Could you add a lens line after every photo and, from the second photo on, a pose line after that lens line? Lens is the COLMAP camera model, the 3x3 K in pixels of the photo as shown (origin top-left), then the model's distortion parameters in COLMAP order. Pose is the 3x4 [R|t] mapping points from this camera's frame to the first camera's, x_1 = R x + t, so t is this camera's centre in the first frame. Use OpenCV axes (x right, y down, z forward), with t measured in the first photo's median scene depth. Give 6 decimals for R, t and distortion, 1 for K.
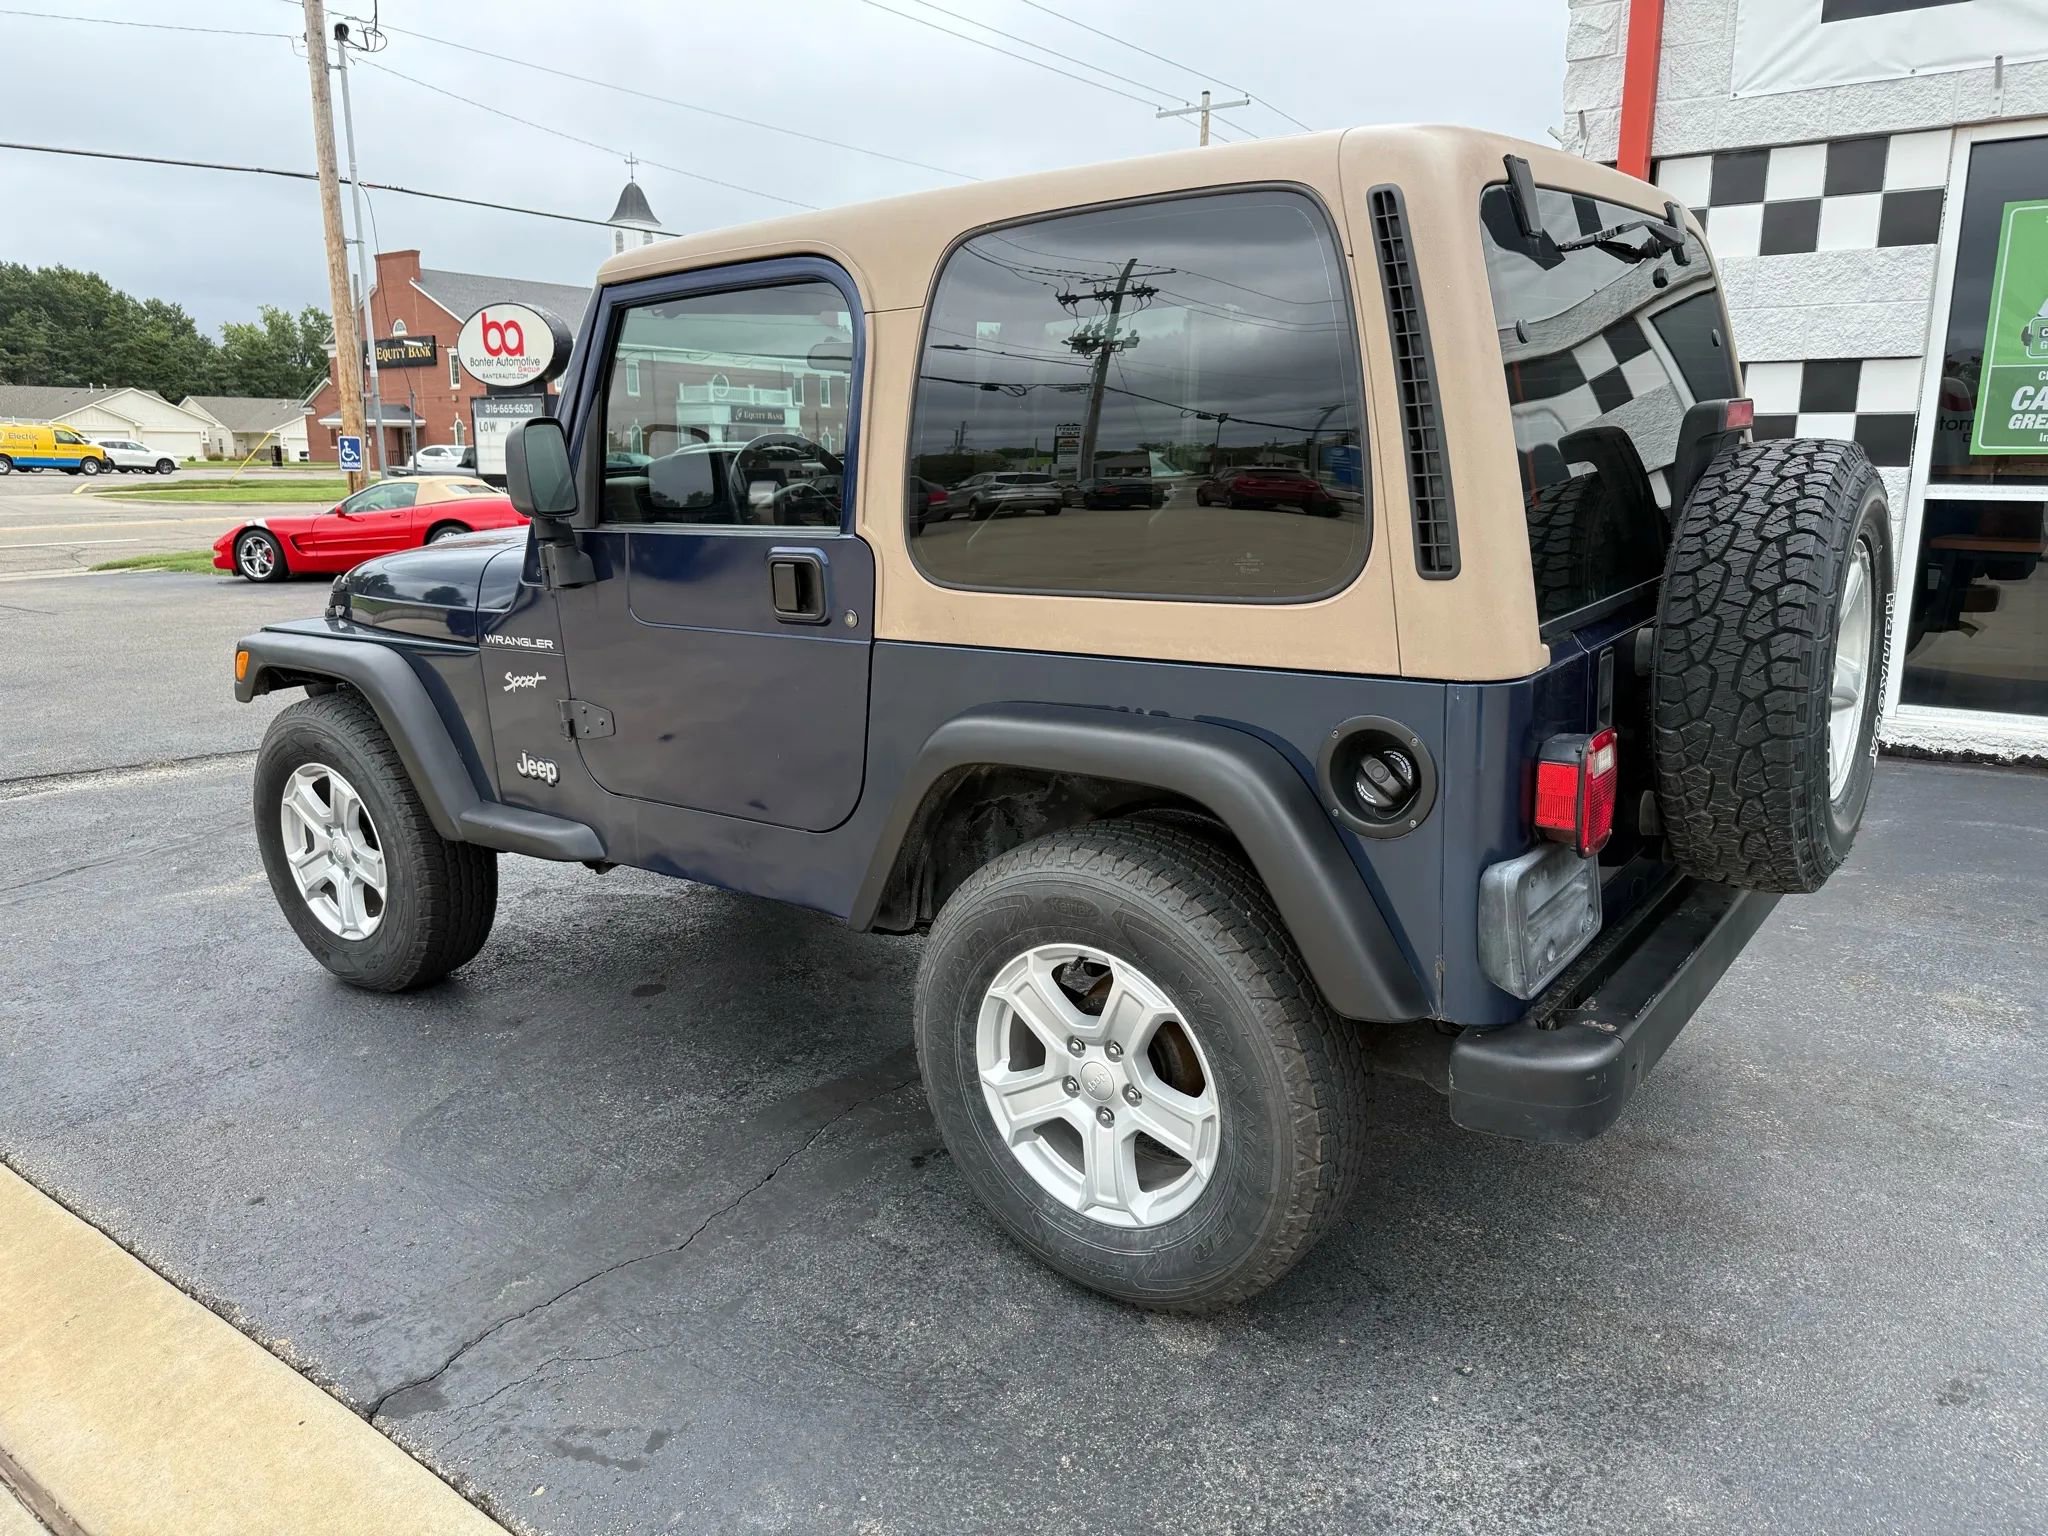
lens RADIAL K [[1473.0, 0, 976.7], [0, 1473.0, 767.8], [0, 0, 1]] dist [0.085741, -0.143142]
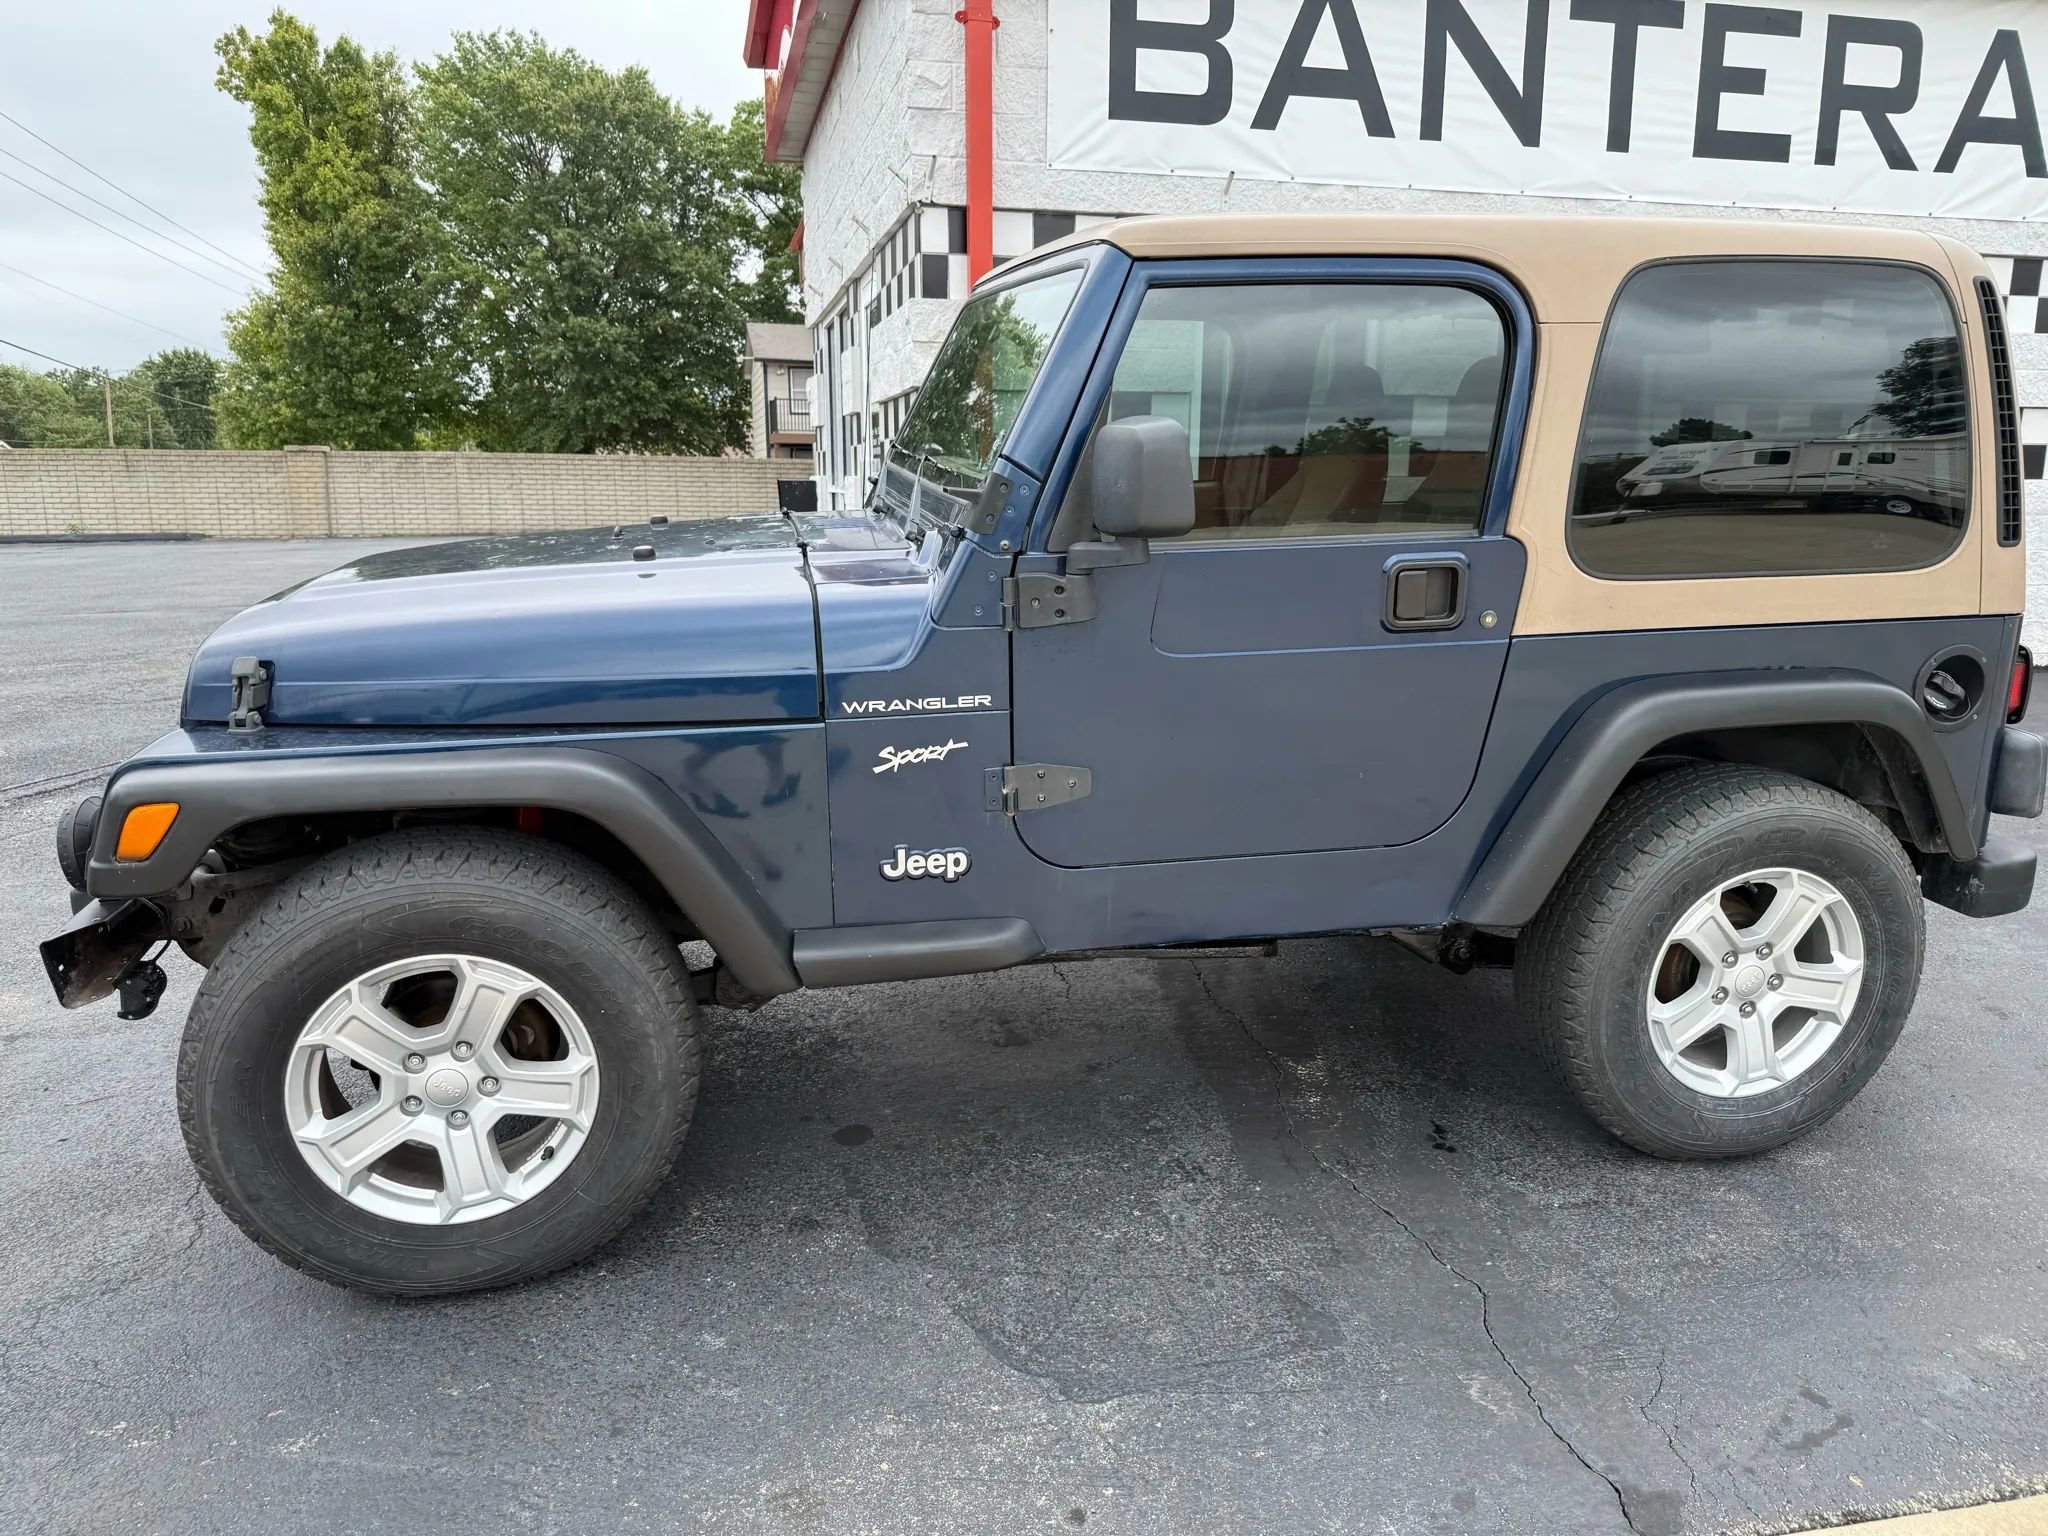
lens RADIAL K [[1503.2, 0, 1023.8], [0, 1503.2, 741.8], [0, 0, 1]] dist [0.011192, -0.023167]
pose [[0.643510, -0.138167, 0.752864, -1.171526], [0.157623, 0.986413, 0.046300, -0.126436], [-0.749032, 0.088874, 0.656546, 0.610798]]
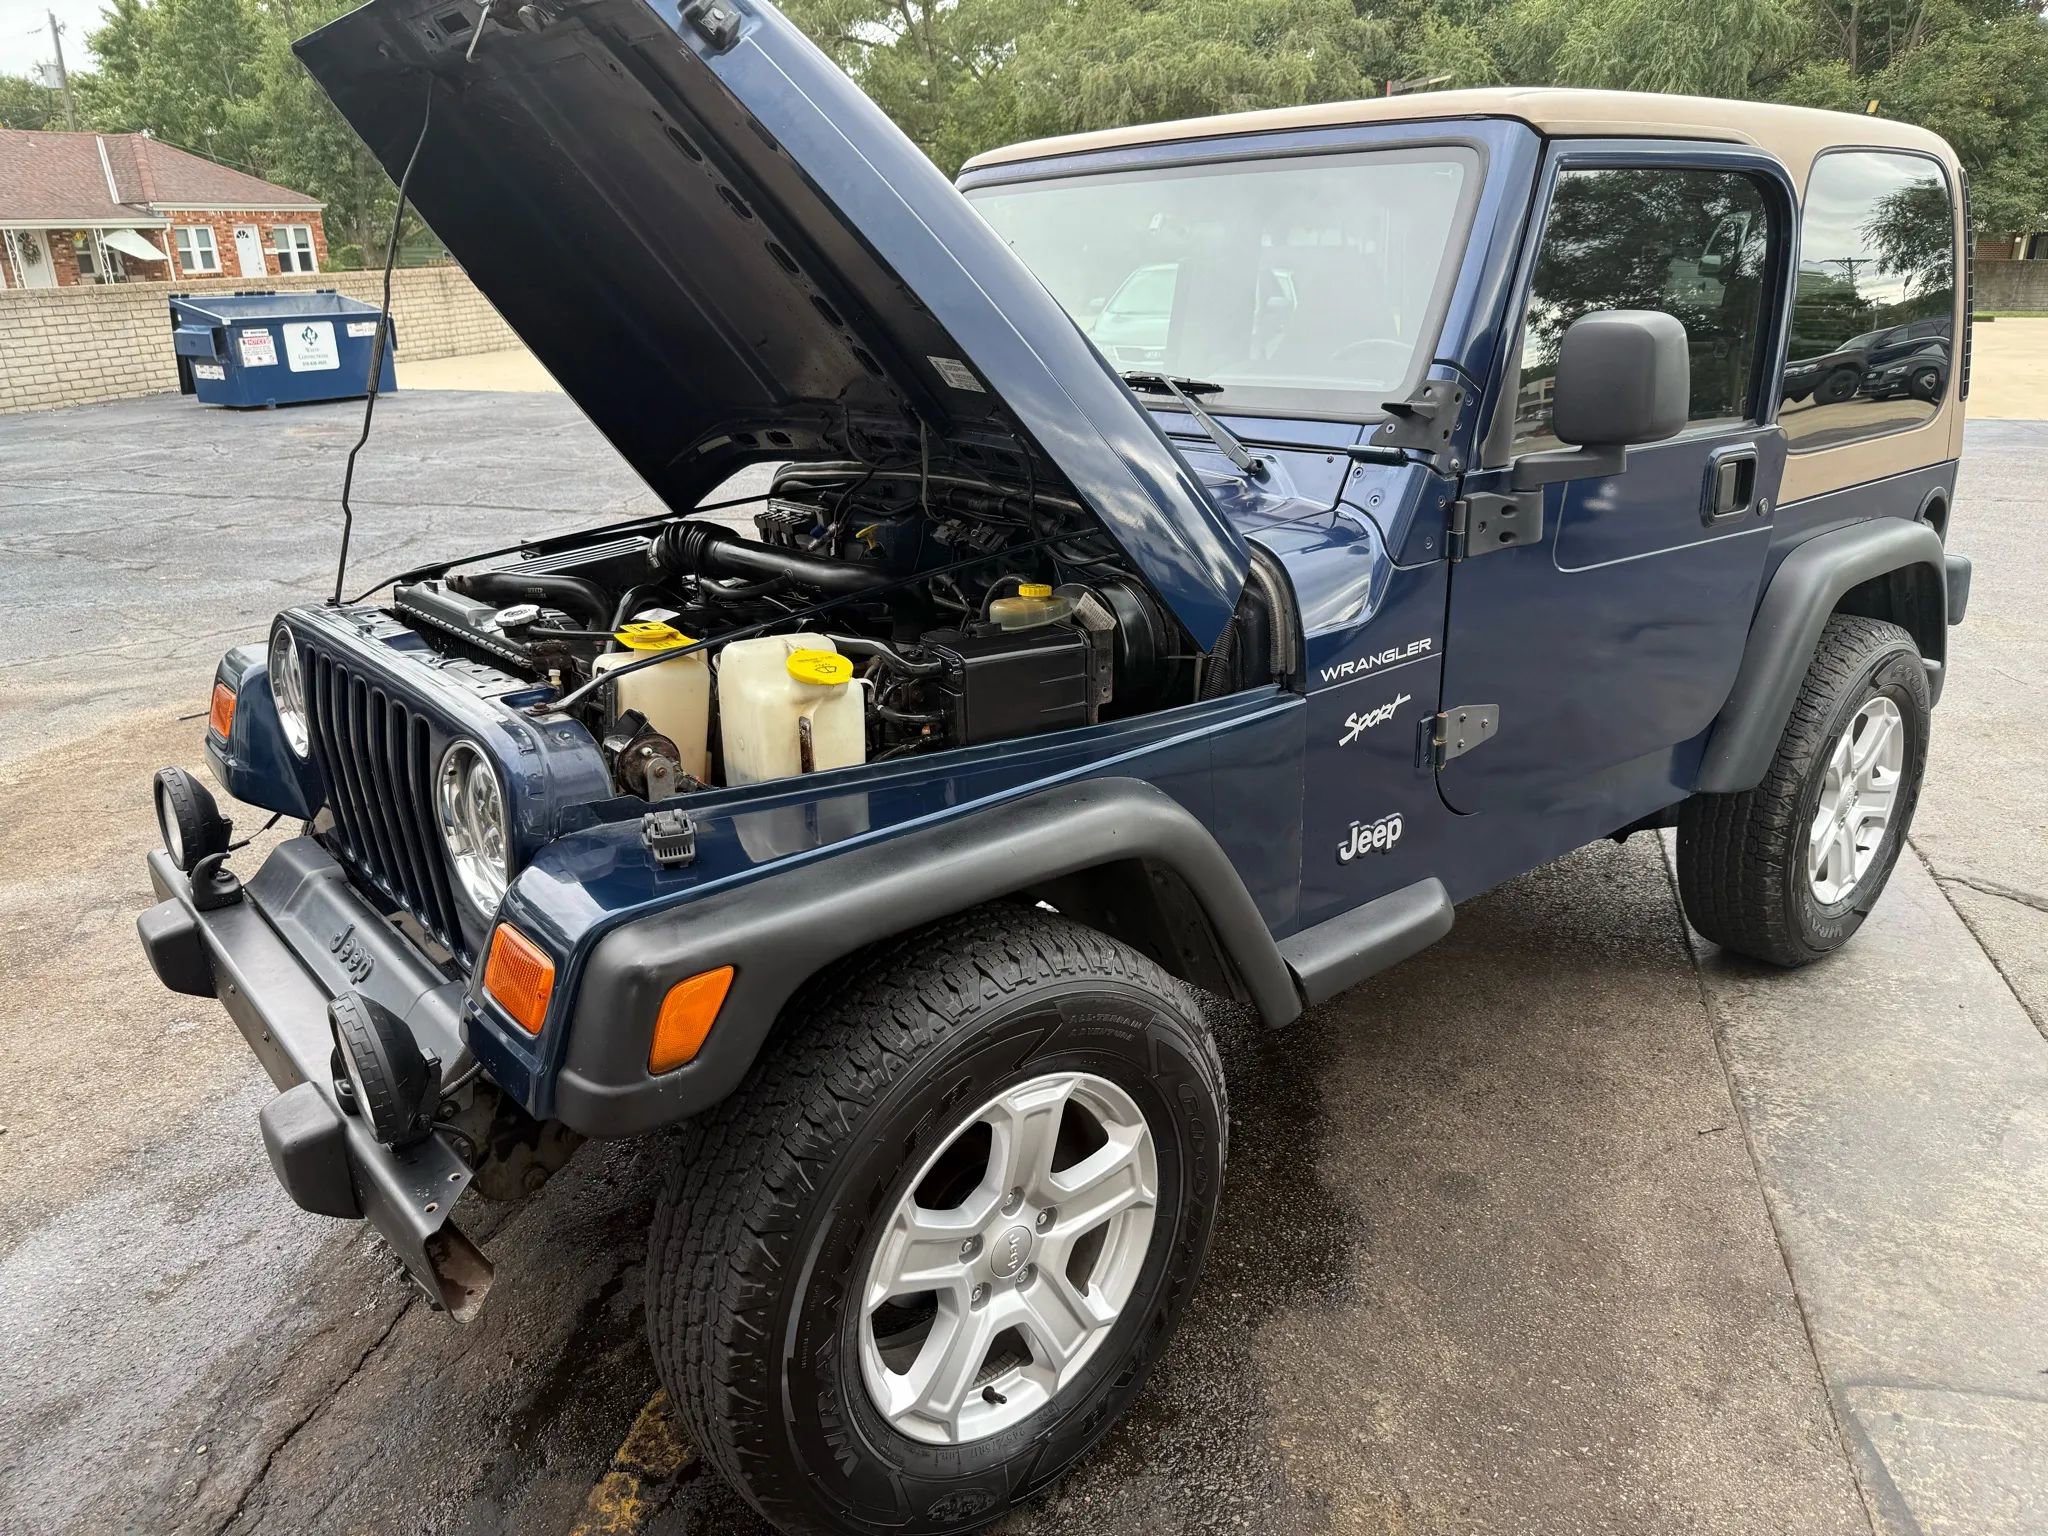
lens RADIAL K [[1468.7, 0, 1028.4], [0, 1468.7, 786.5], [0, 0, 1]] dist [0.039901, -0.040833]
pose [[0.206573, -0.286089, 0.935671, -1.328374], [0.254344, 0.939123, 0.230991, -0.304710], [-0.944794, 0.190266, 0.266763, 1.335029]]
